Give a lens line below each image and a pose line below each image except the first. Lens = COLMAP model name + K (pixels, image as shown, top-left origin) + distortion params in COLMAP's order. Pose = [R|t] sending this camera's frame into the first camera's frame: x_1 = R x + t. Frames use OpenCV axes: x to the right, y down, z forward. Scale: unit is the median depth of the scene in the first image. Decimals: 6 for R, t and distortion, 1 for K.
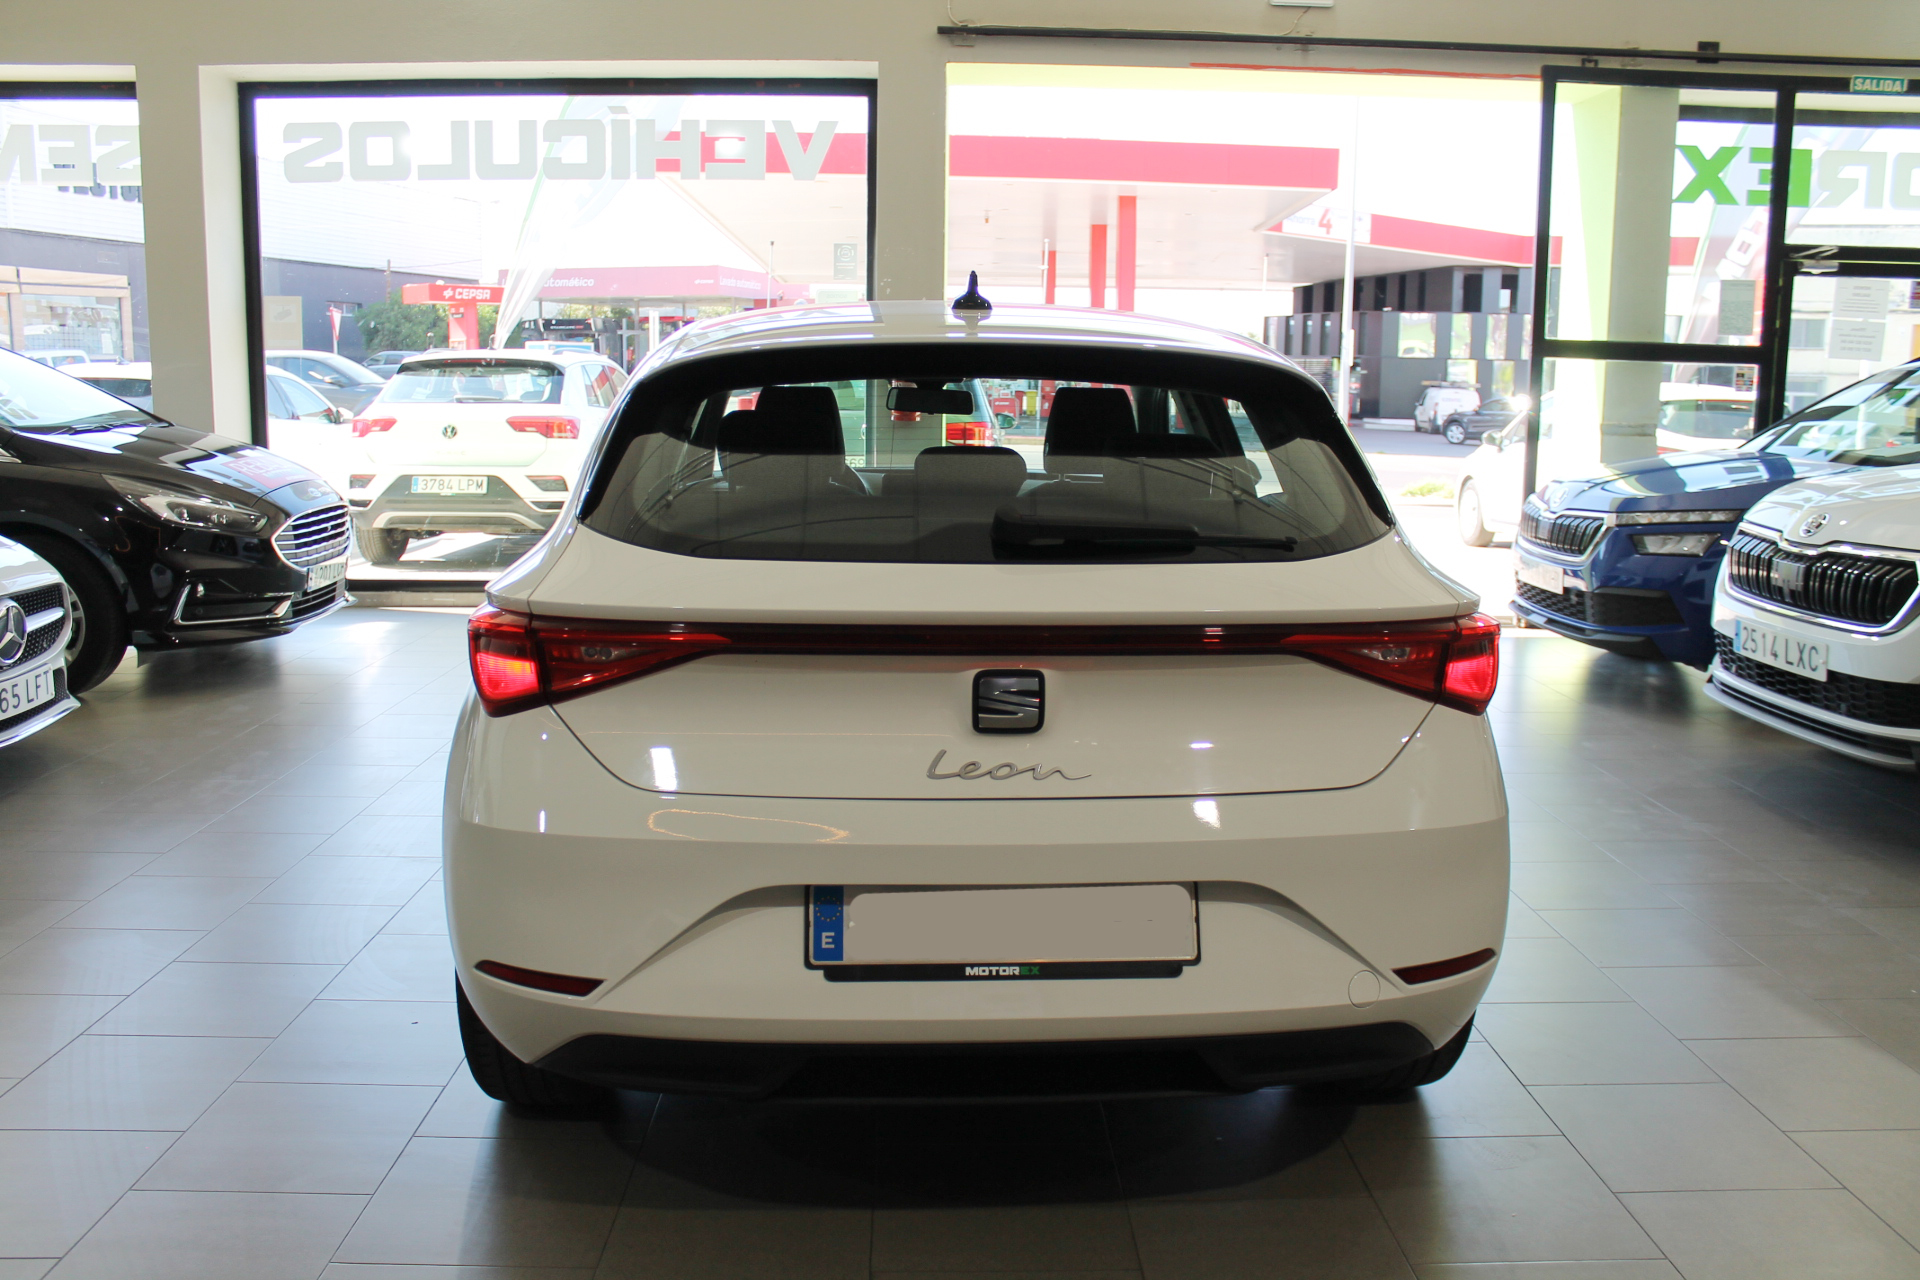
lens RADIAL K [[1590.2, 0, 960.0], [0, 1590.2, 640.0], [0, 0, 1]] dist [-0.172716, 0.147153]
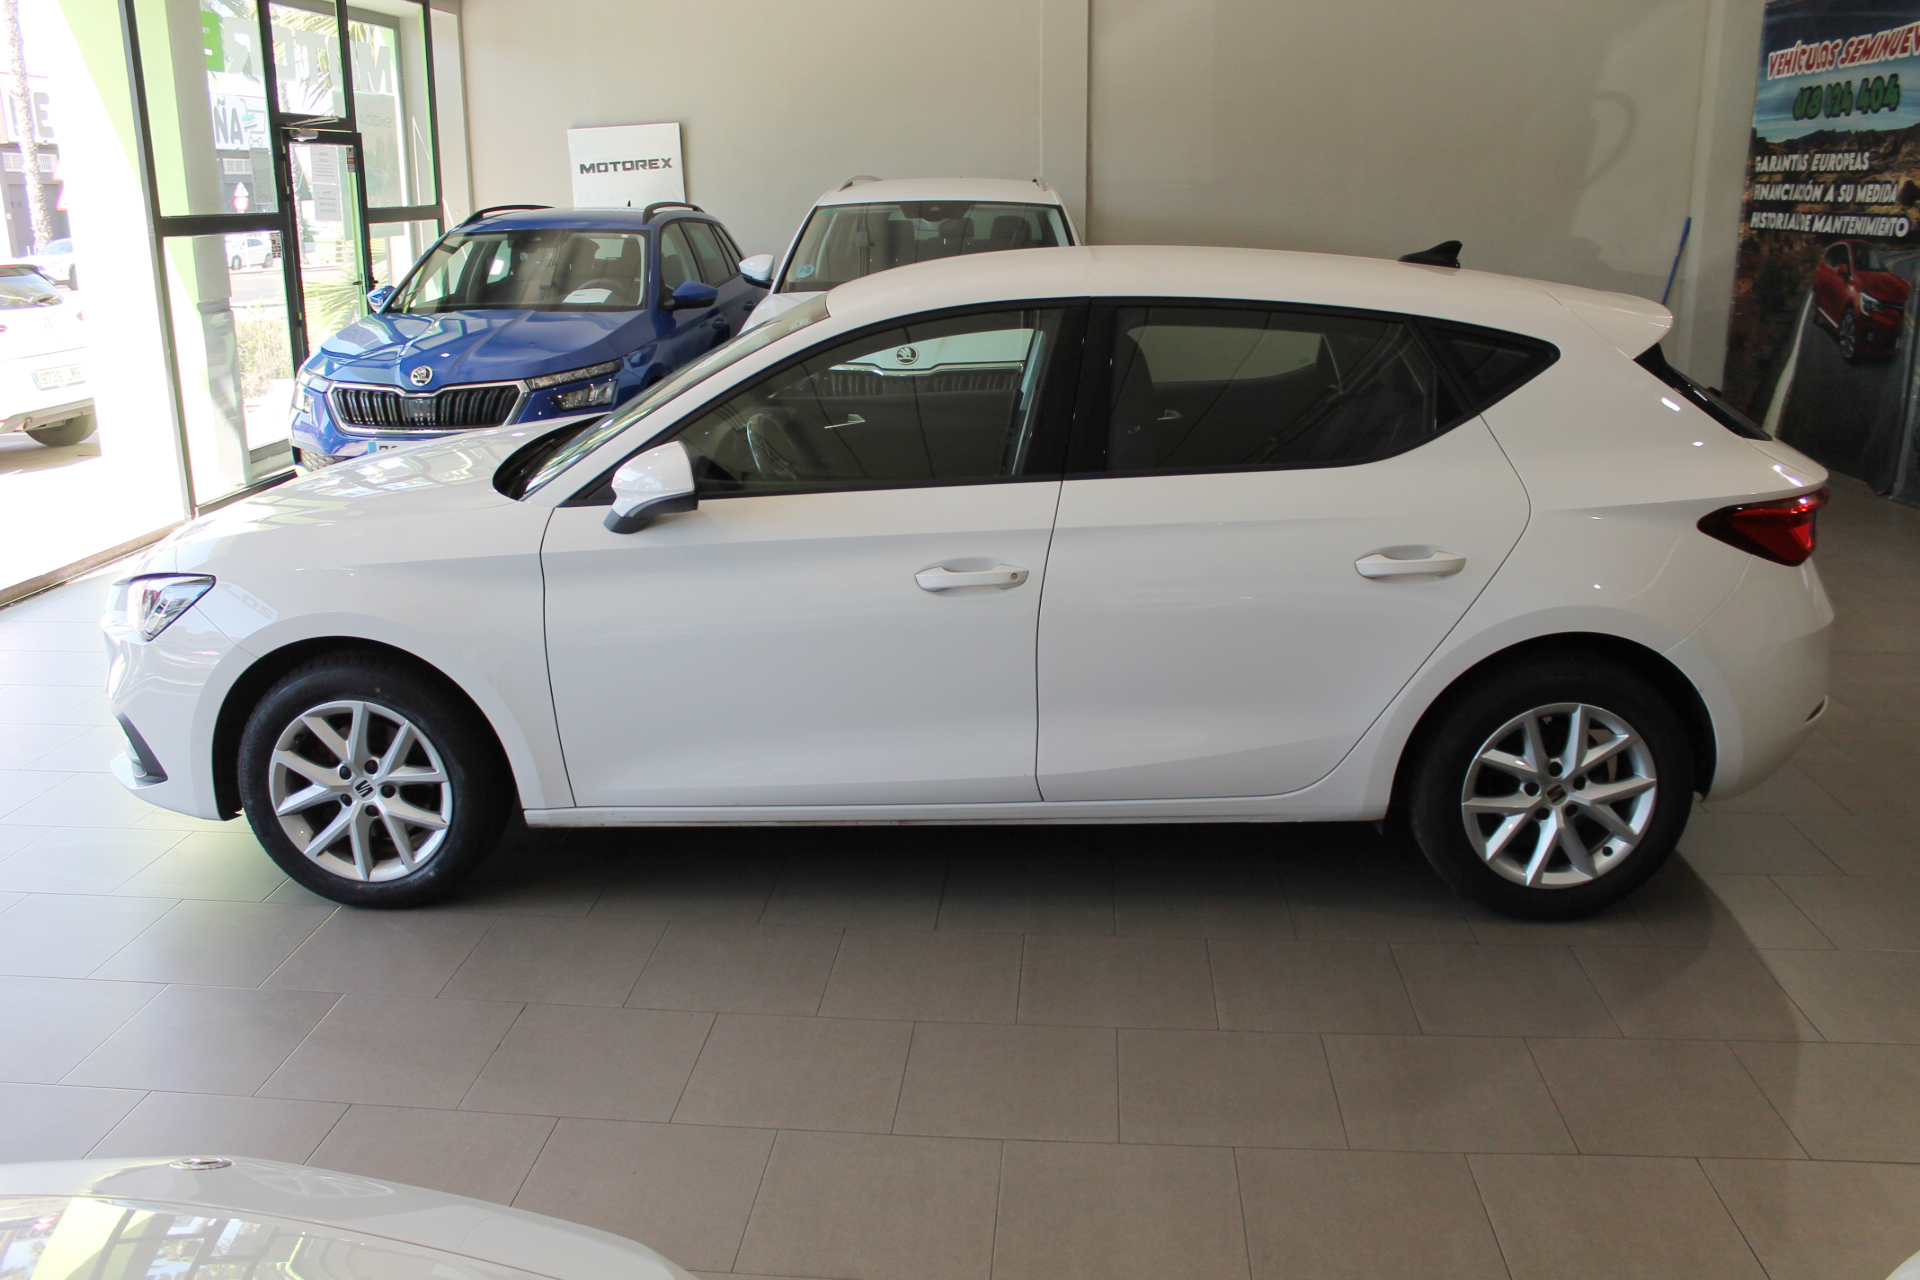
lens RADIAL K [[1590.2, 0, 960.0], [0, 1590.2, 640.0], [0, 0, 1]] dist [-0.172716, 0.147153]
pose [[0.102076, -0.286010, 0.952774, -0.508272], [0.169093, 0.948828, 0.266709, -0.117350], [-0.980300, 0.133883, 0.145215, 0.440103]]
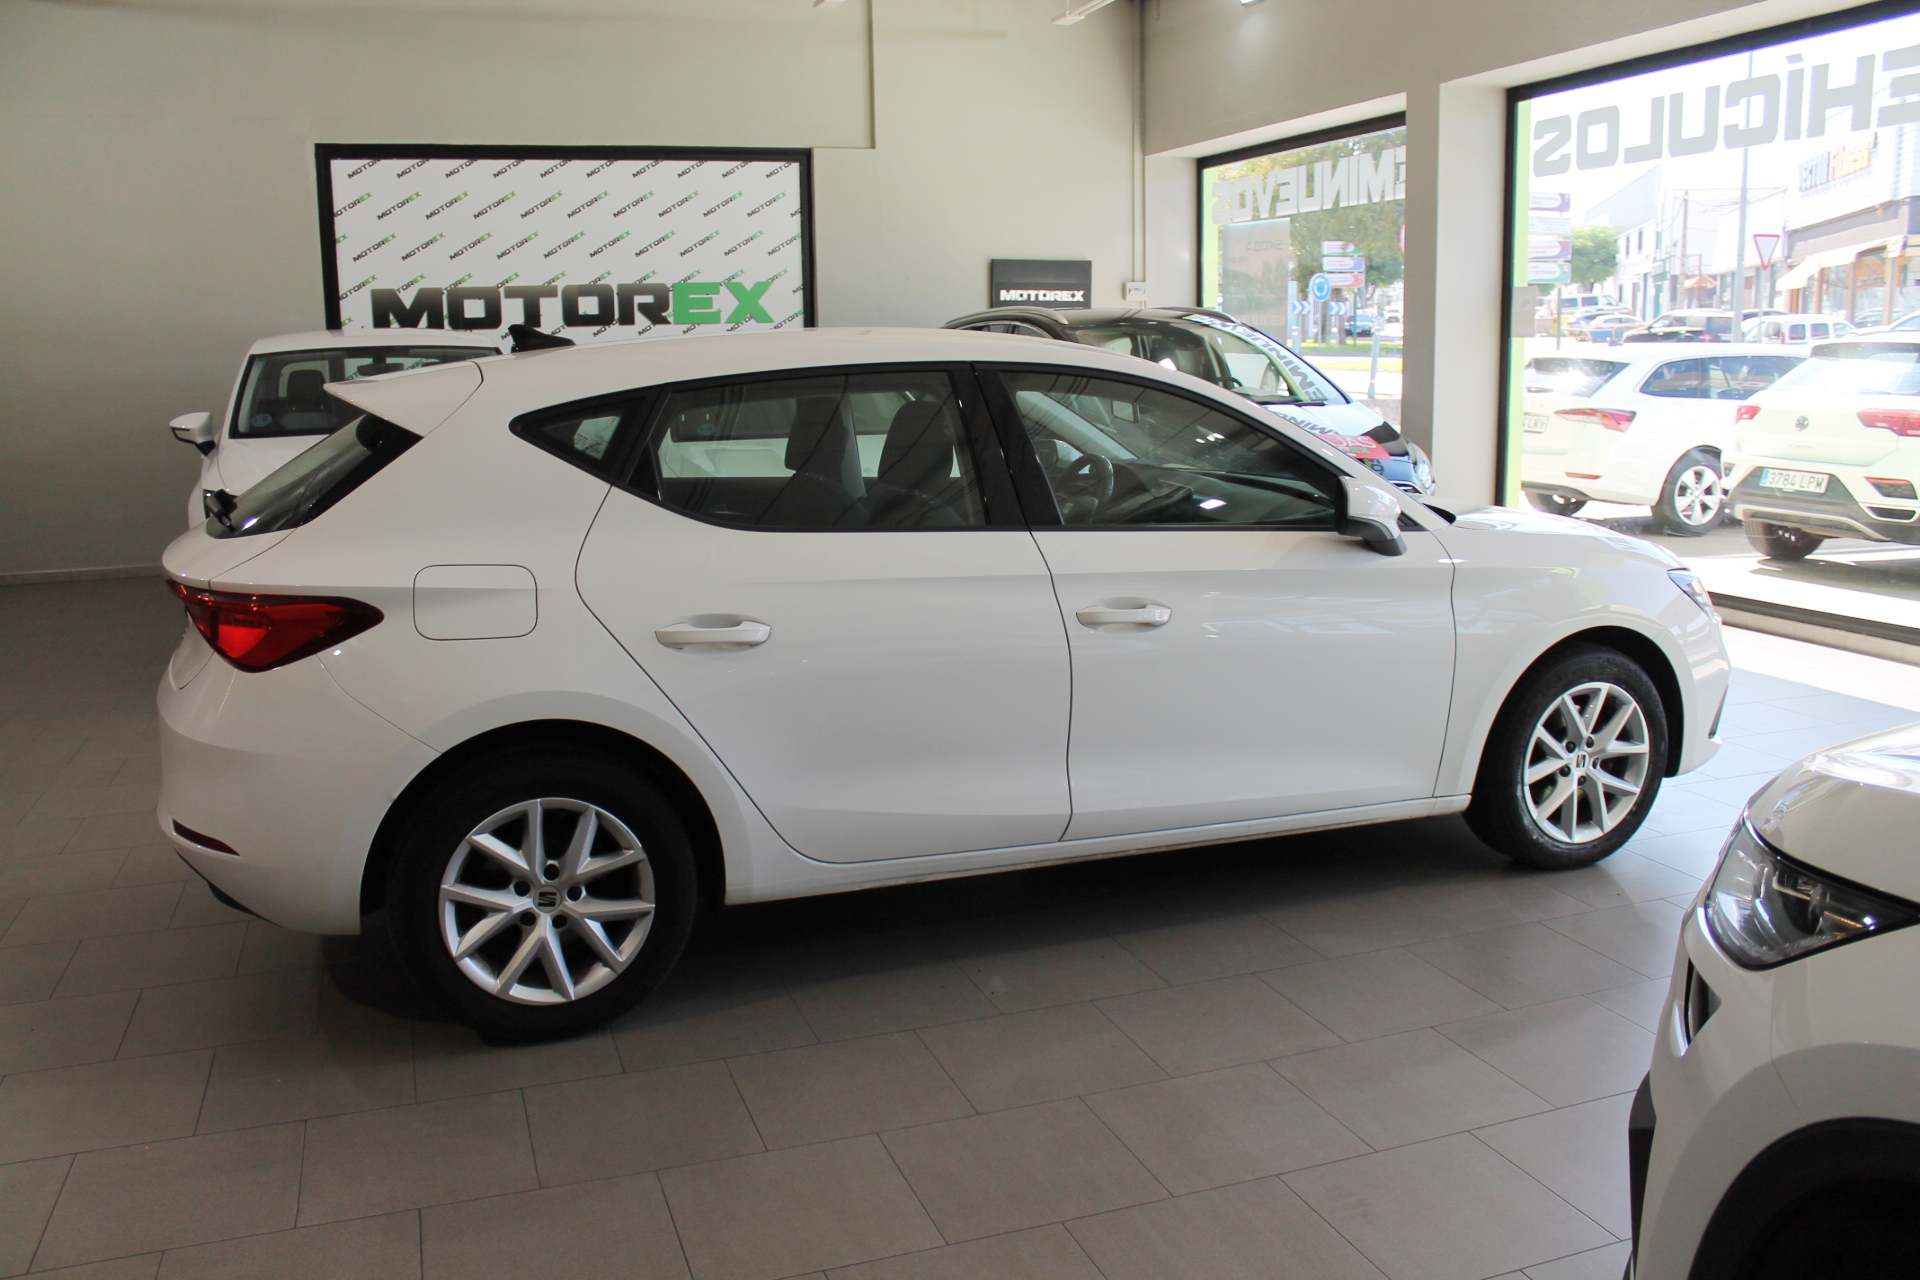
lens RADIAL K [[1590.2, 0, 960.0], [0, 1590.2, 640.0], [0, 0, 1]] dist [-0.172716, 0.147153]
pose [[0.306789, 0.157837, -0.938599, 0.493887], [-0.137034, 0.983204, 0.120548, -0.061863], [0.941861, 0.091637, 0.323265, 0.324465]]
